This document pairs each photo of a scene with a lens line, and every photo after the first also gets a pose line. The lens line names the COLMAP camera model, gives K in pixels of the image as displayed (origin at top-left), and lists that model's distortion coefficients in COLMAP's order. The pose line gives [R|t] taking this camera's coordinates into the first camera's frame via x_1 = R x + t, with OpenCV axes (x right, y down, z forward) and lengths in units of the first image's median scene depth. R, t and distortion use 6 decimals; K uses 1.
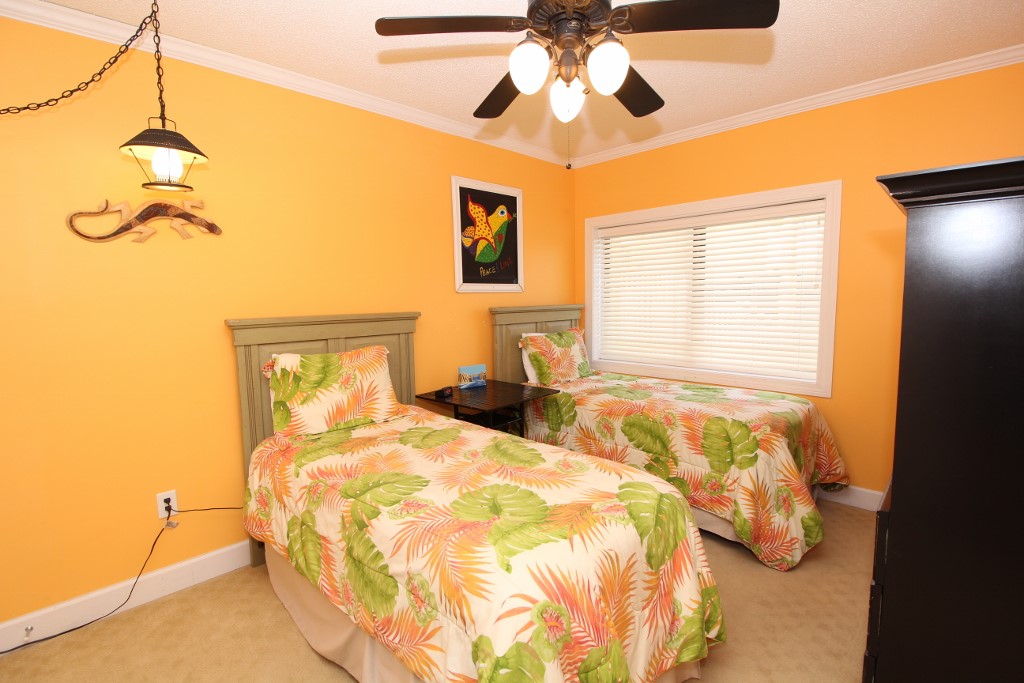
lens RADIAL K [[477.2, 0, 509.5], [0, 477.2, 342.4], [0, 0, 1]] dist [-0.000539, -0.012608]
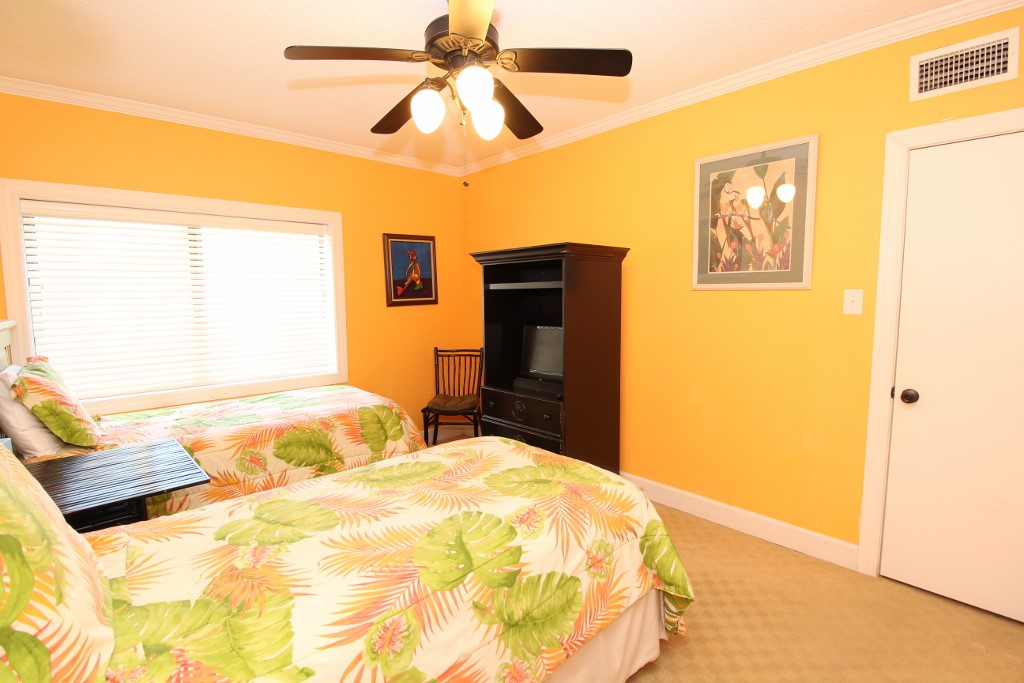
lens RADIAL K [[477.2, 0, 509.5], [0, 477.2, 342.4], [0, 0, 1]] dist [-0.000539, -0.012608]
pose [[0.052966, -0.080565, 0.995341, -0.736871], [0.109251, 0.991225, 0.074418, -0.048247], [-0.992602, 0.104800, 0.061303, 0.624222]]
